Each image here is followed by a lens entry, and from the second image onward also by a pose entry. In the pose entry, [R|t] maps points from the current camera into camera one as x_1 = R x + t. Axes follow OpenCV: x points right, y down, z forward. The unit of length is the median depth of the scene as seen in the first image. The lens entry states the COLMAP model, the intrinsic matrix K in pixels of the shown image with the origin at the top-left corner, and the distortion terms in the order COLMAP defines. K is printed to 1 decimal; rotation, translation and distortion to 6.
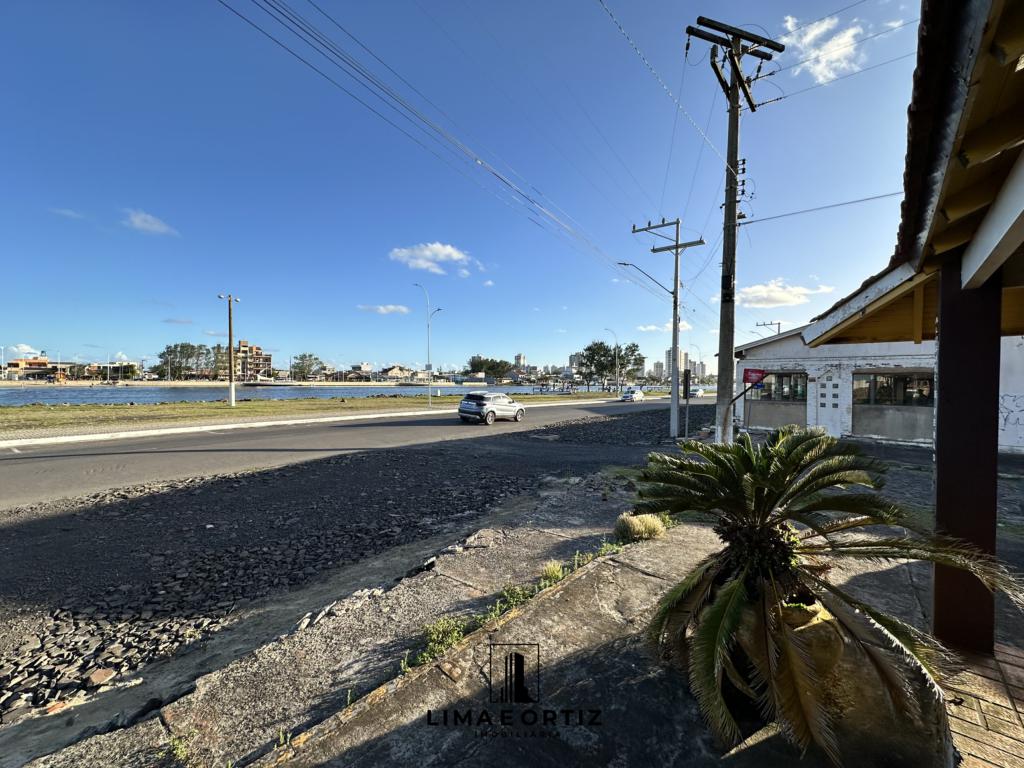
lens RADIAL K [[408.2, 0, 512.8], [0, 408.2, 380.8], [0, 0, 1]] dist [-0.003592, 0.000870]
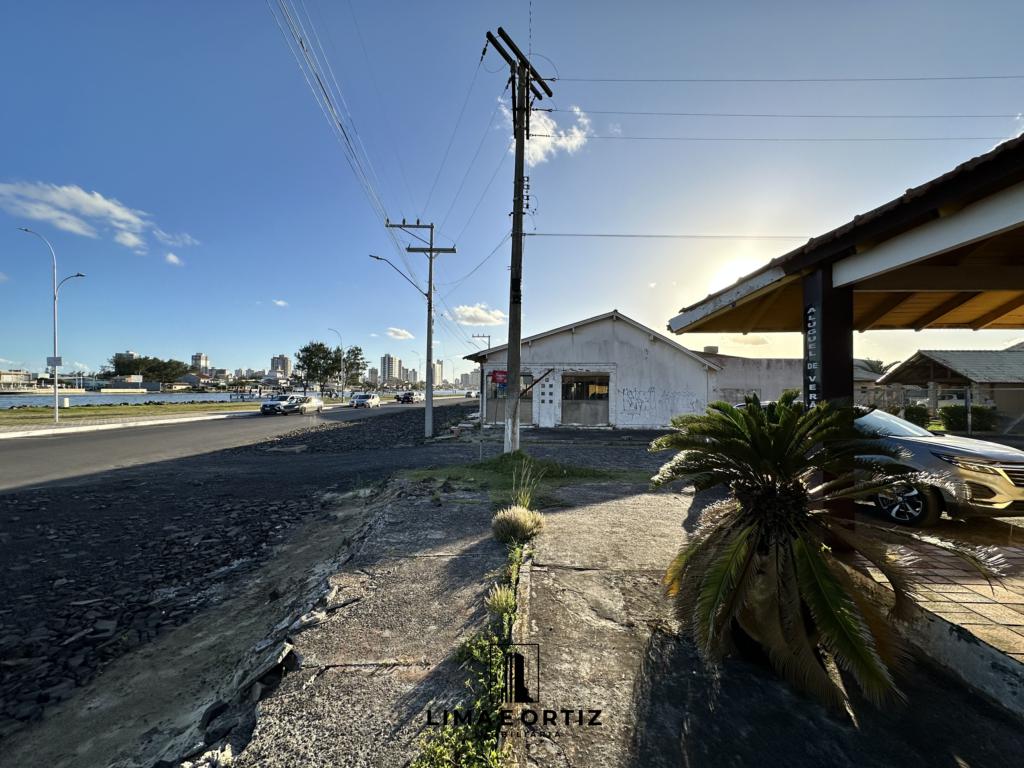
lens RADIAL K [[408.2, 0, 513.3], [0, 408.2, 381.8], [0, 0, 1]] dist [-0.003592, 0.000870]
pose [[0.780622, 0.007390, 0.624960, -0.147548], [0.000588, 0.999921, -0.012558, 0.027119], [-0.625004, 0.010170, 0.780556, 0.154490]]
